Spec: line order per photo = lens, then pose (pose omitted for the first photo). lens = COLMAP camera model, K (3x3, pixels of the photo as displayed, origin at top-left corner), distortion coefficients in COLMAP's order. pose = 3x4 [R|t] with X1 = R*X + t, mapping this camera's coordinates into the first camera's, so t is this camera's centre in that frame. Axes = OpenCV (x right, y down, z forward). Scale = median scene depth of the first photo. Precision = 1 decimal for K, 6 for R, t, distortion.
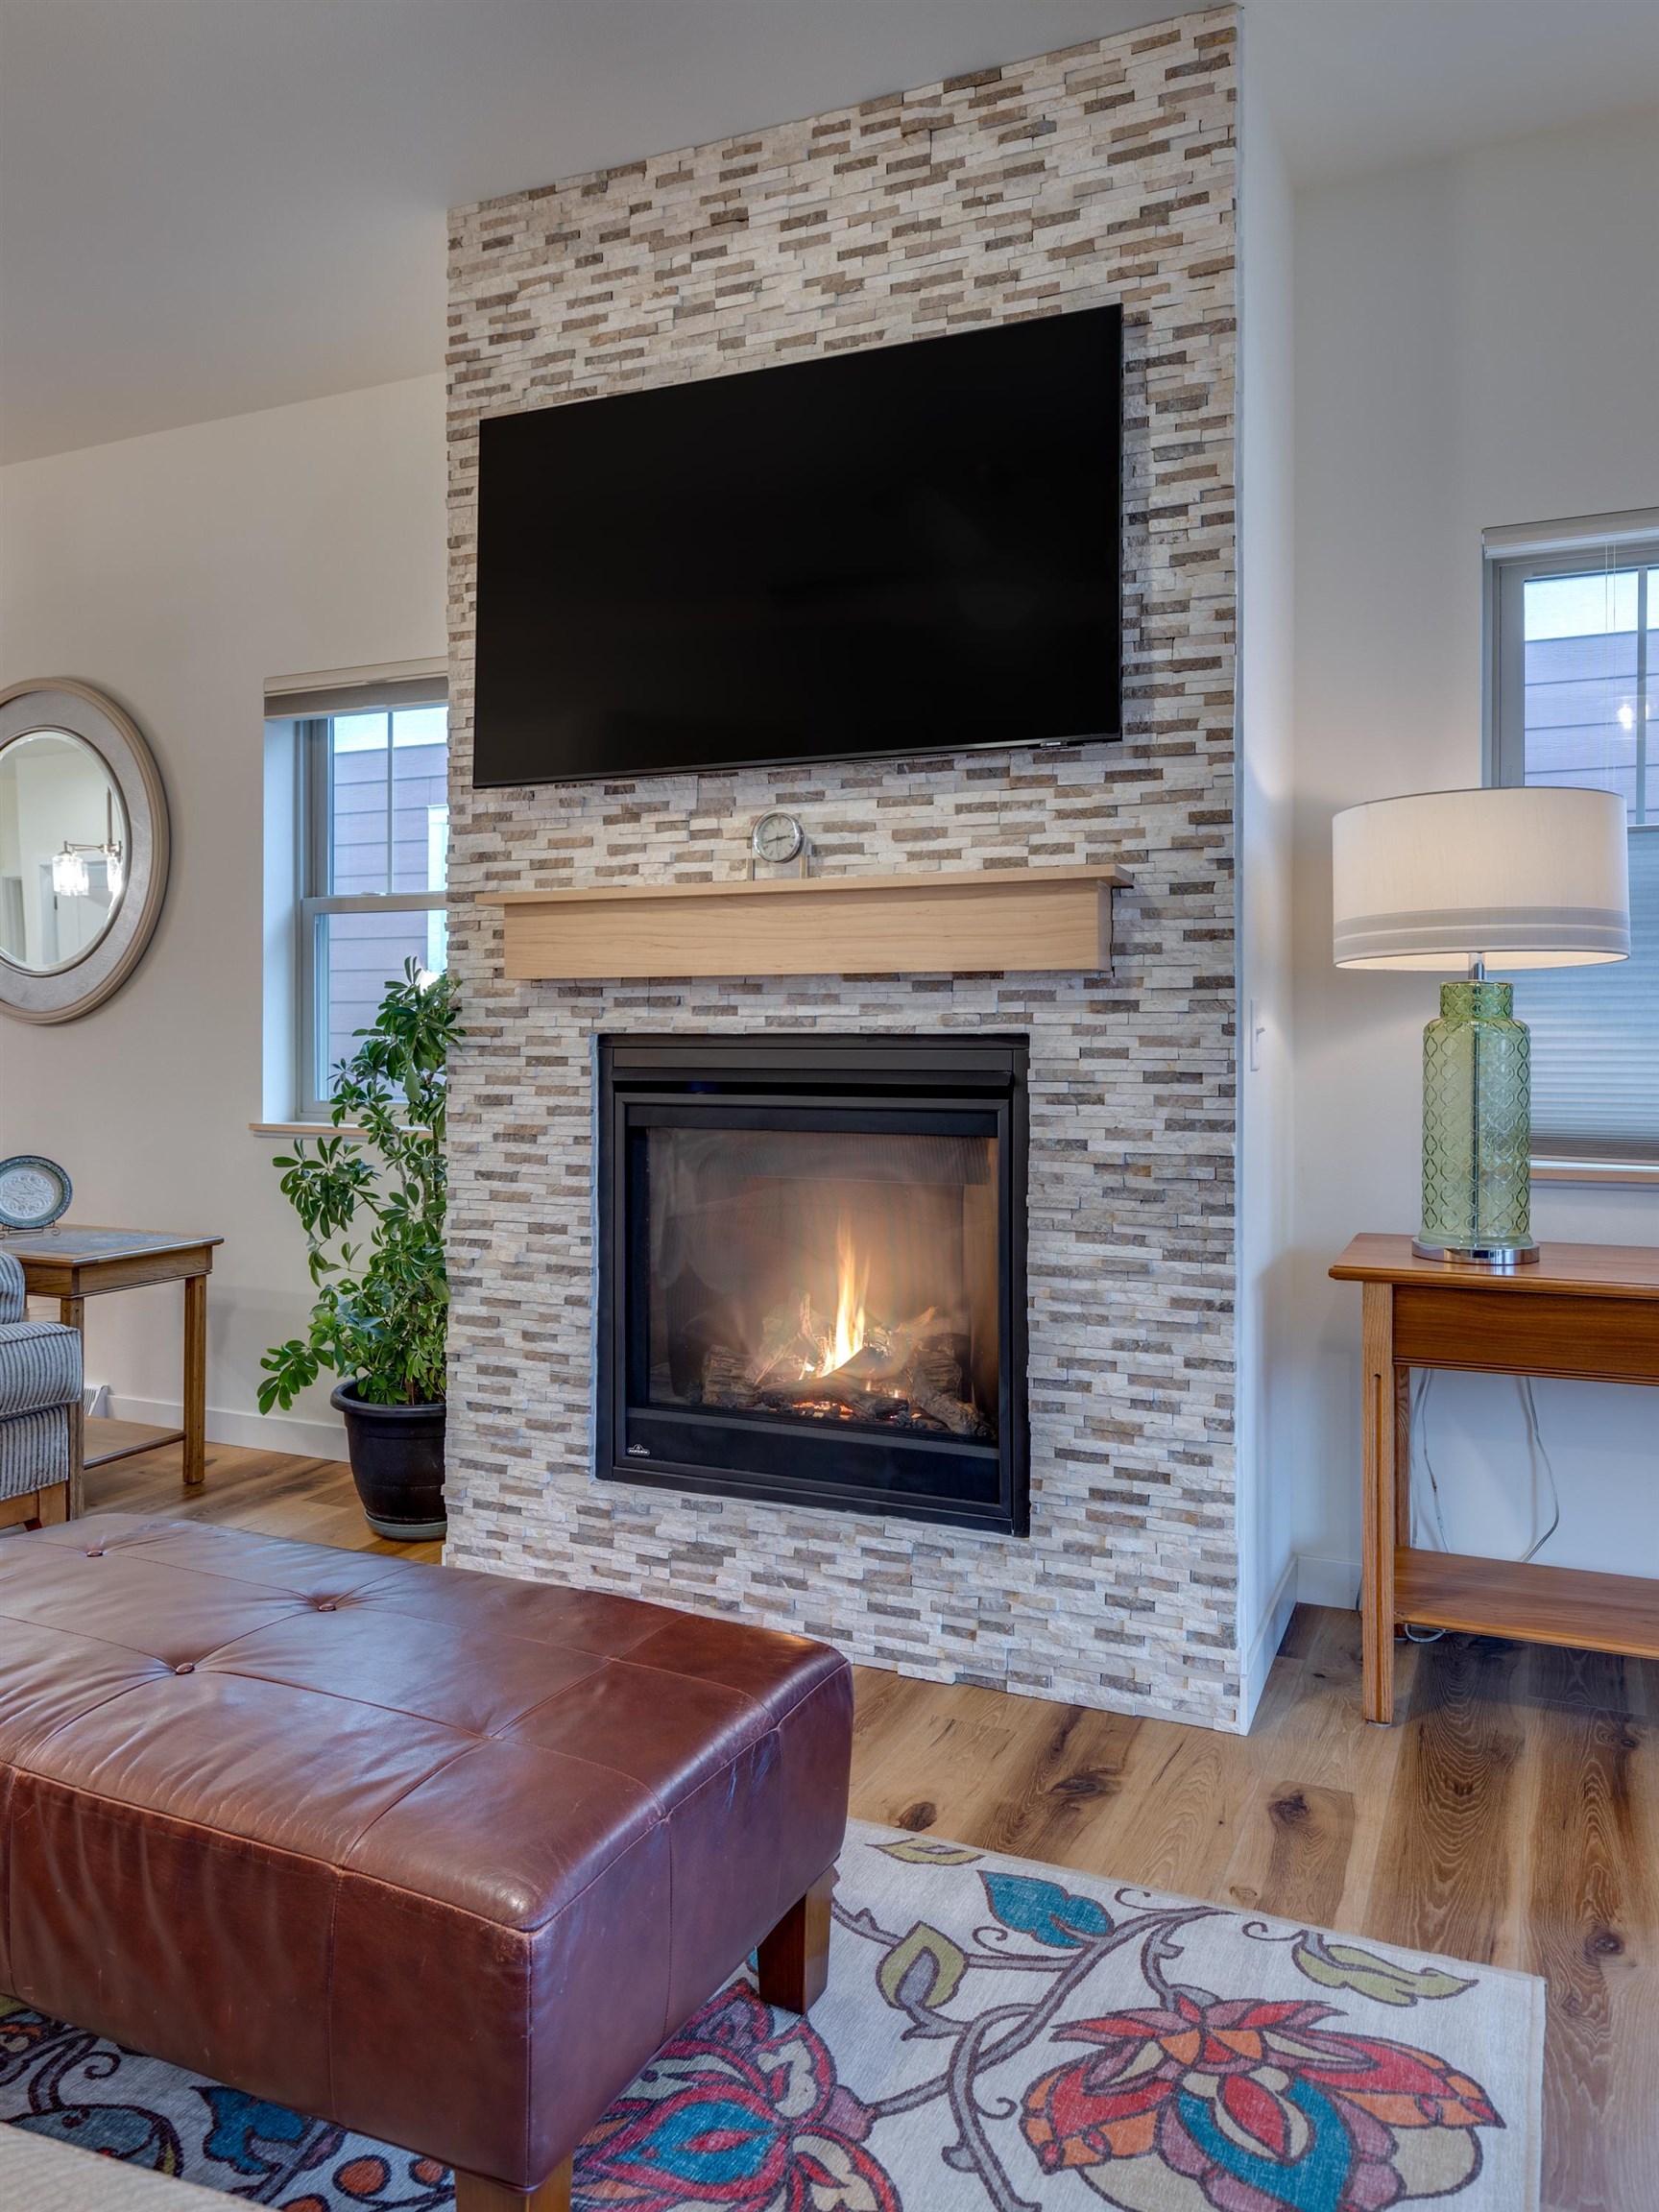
lens RADIAL K [[1550.6, 0, 844.8], [0, 1550.6, 1023.8], [0, 0, 1]] dist [0.001535, -0.001183]
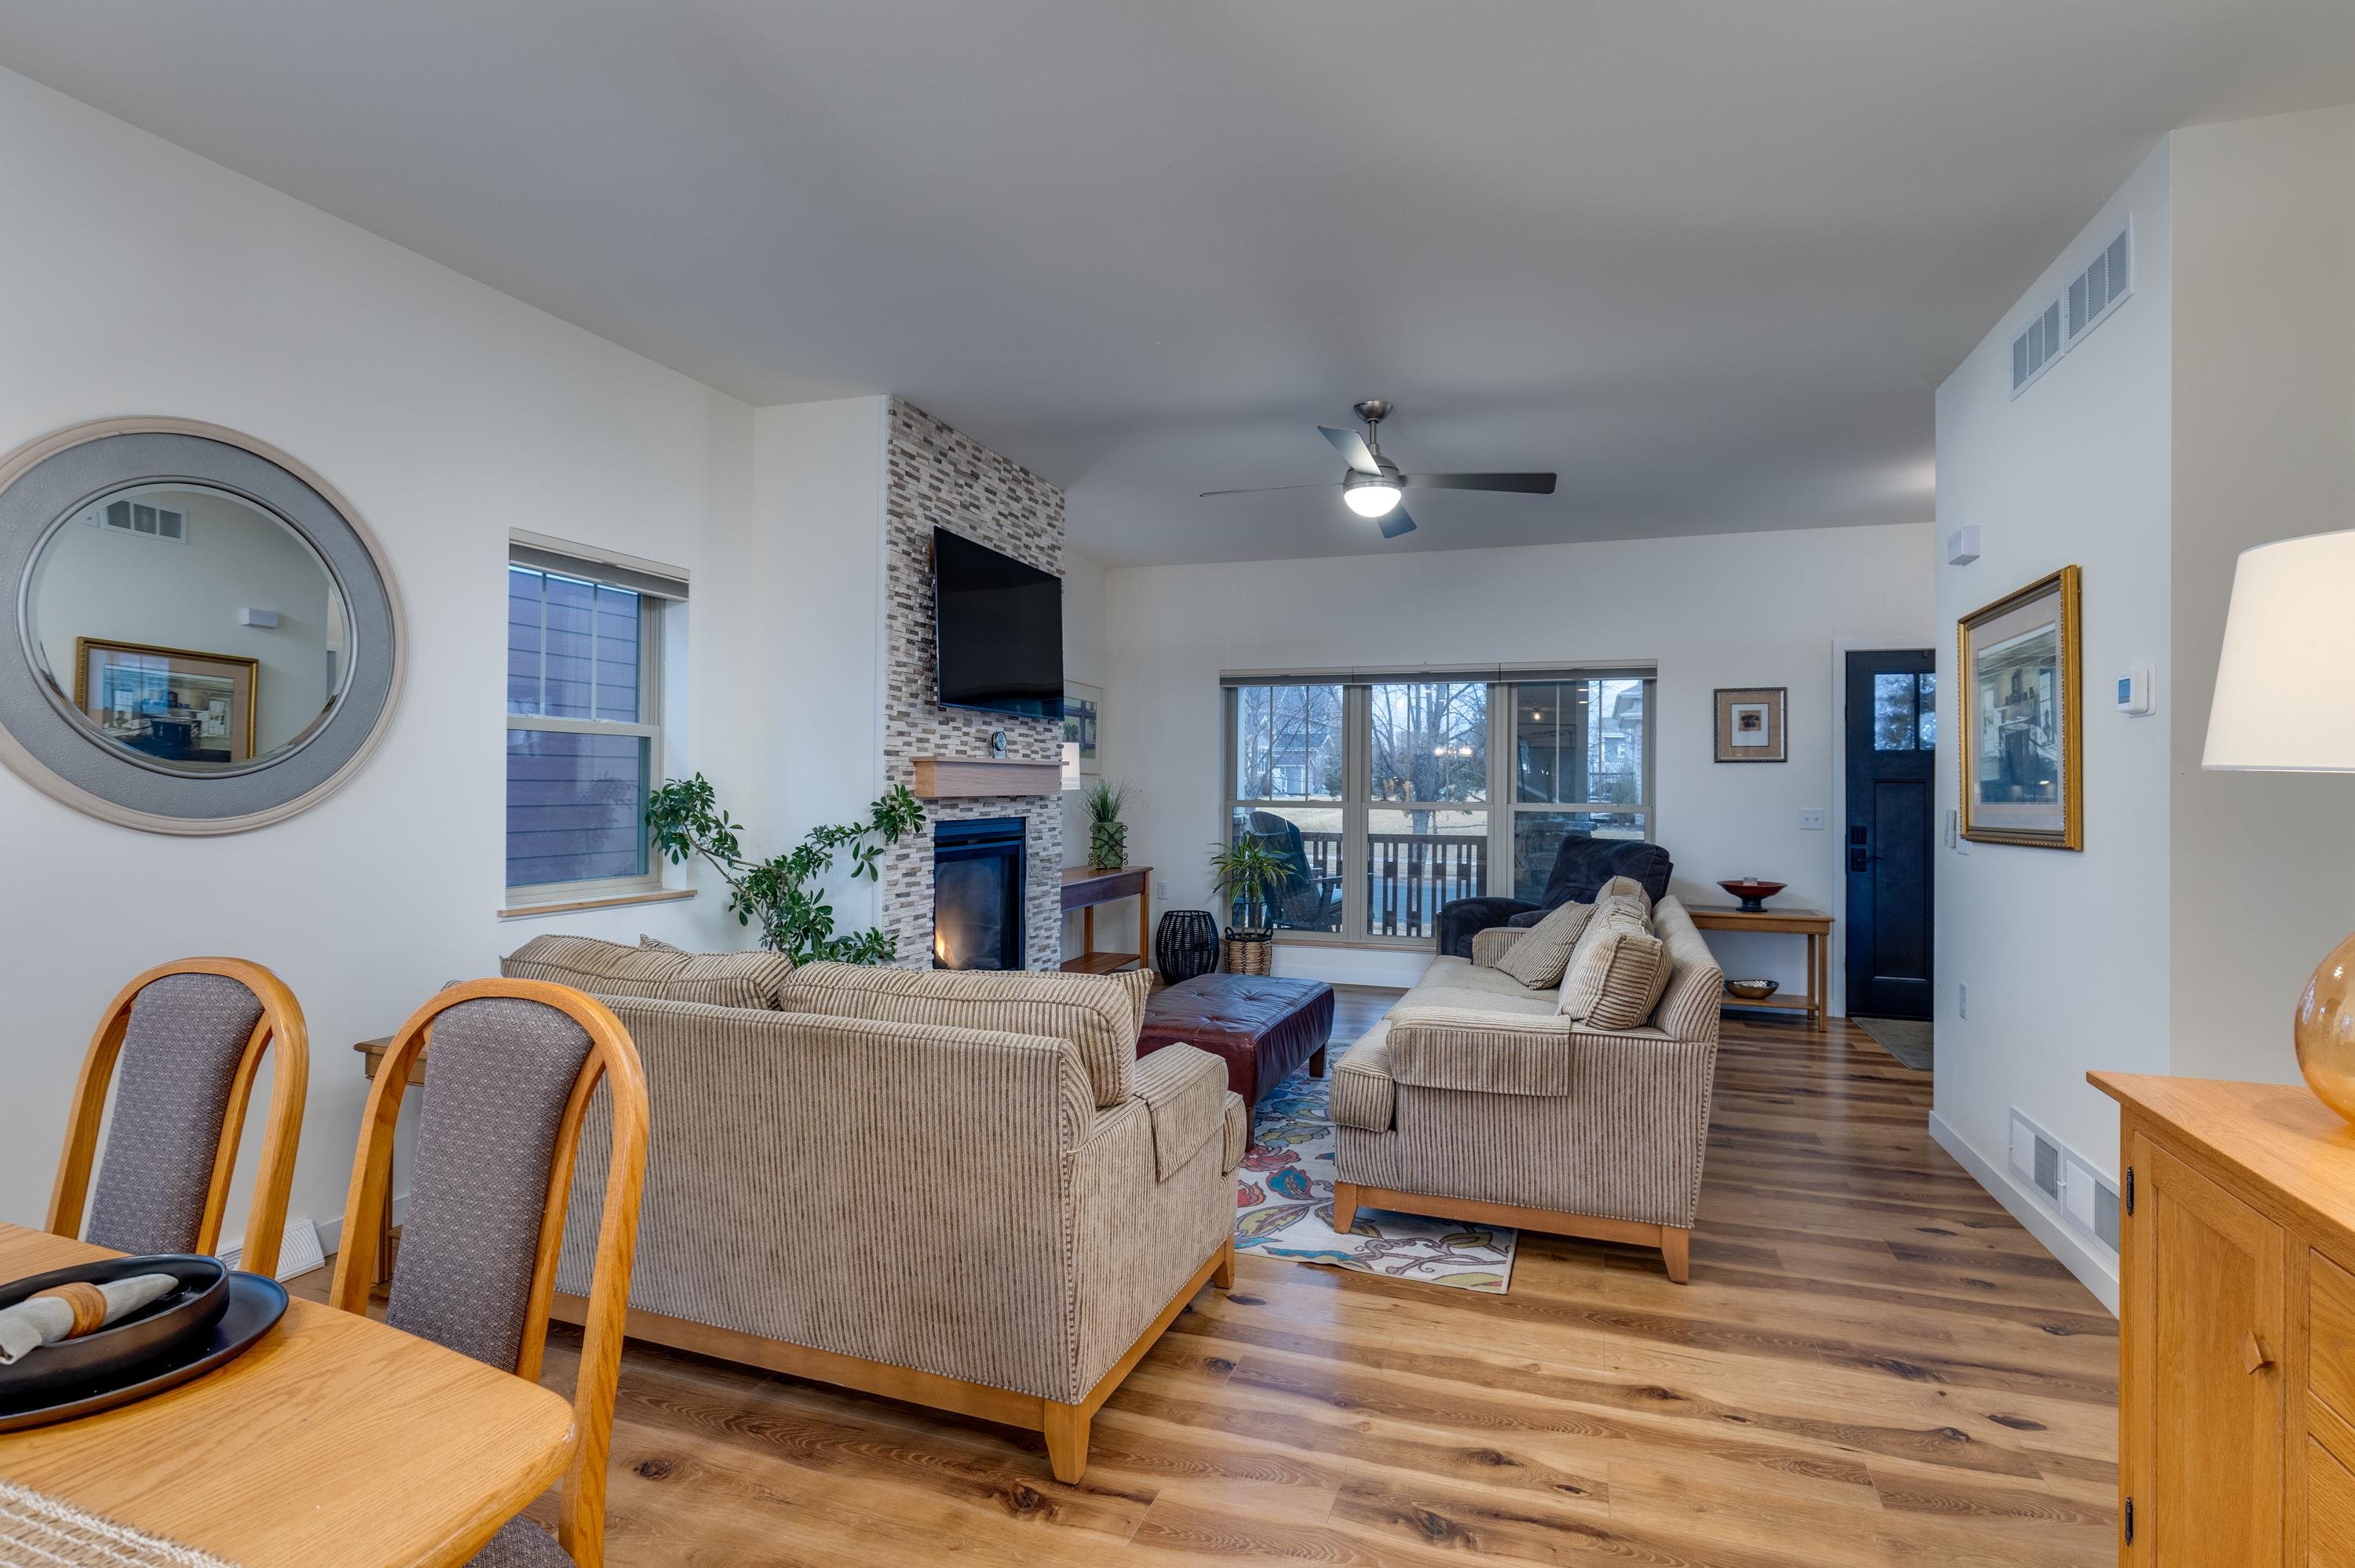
lens RADIAL K [[1184.8, 0, 1188.3], [0, 1184.8, 770.9], [0, 0, 1]] dist [0.001338, 0.000035]
pose [[-0.093504, 0.010345, 0.995565, -1.988477], [-0.011802, 0.999864, -0.011498, -0.053302], [-0.995549, -0.012825, -0.093369, 0.876374]]
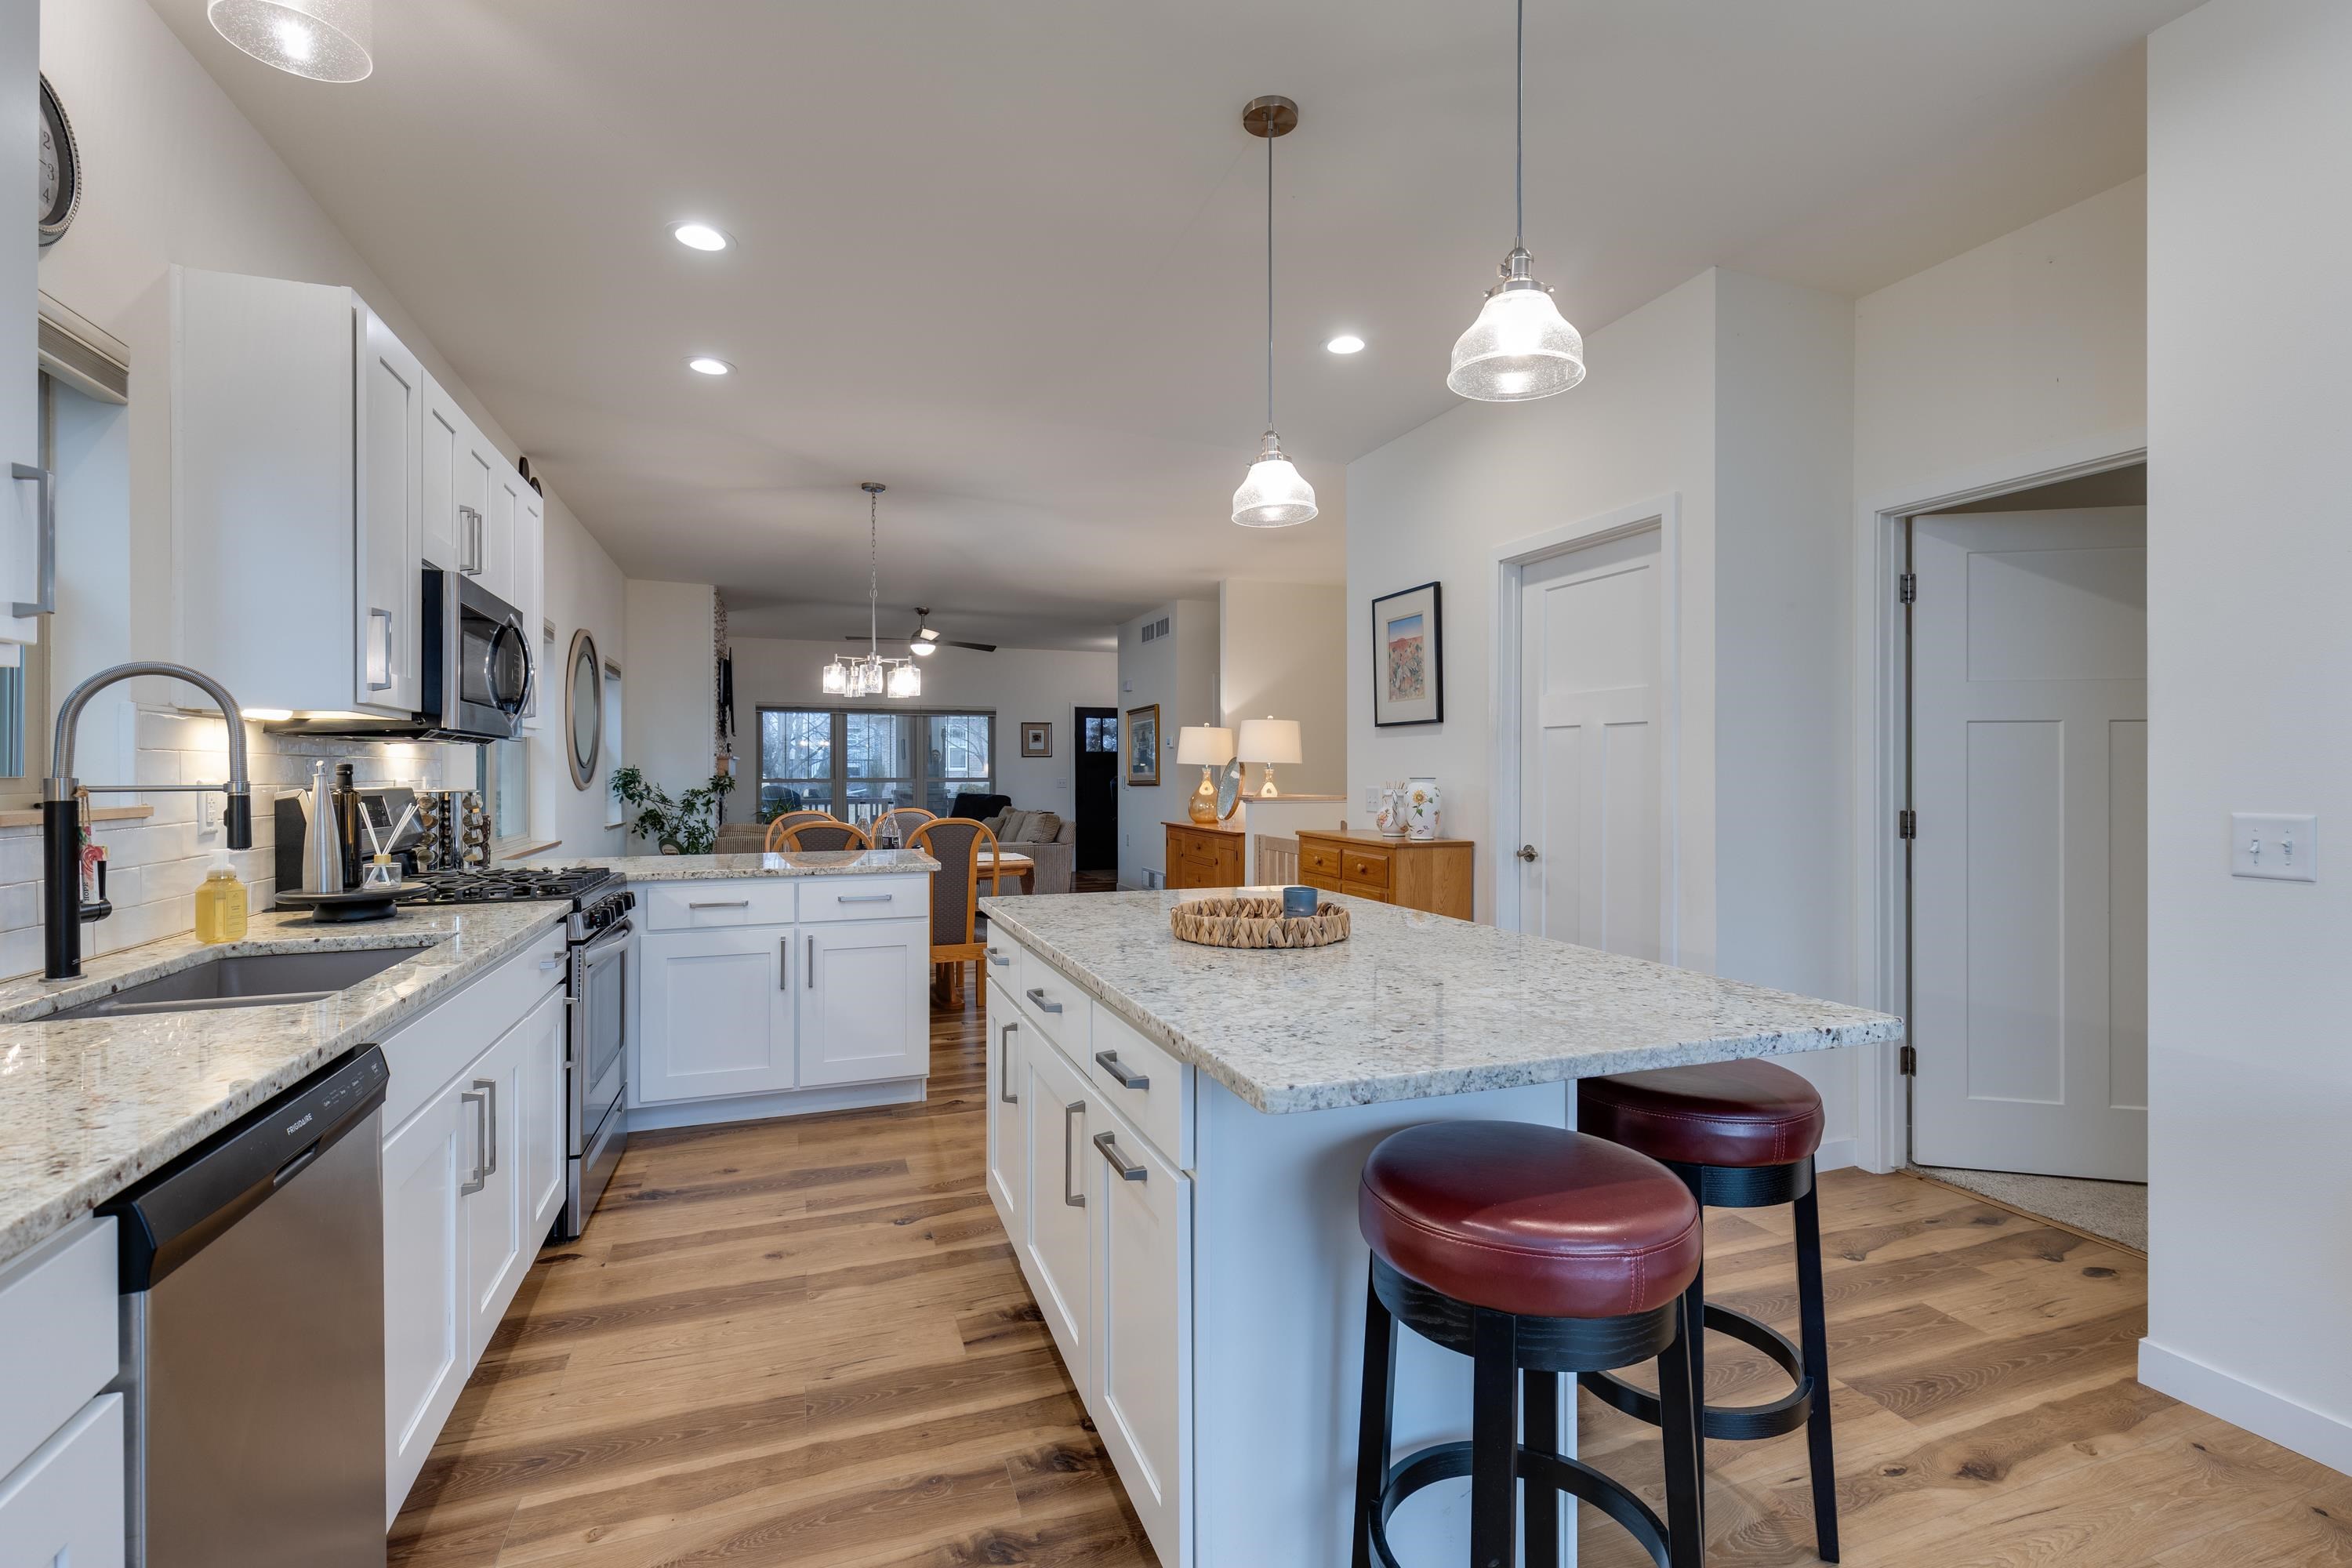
lens RADIAL K [[1076.9, 0, 1207.8], [0, 1076.9, 775.0], [0, 0, 1]] dist [0.003766, 0.000481]
pose [[-0.710402, 0.000180, 0.703796, -3.604087], [0.000456, 1.000000, 0.000204, -0.032847], [-0.703796, 0.000466, -0.710402, 2.392932]]
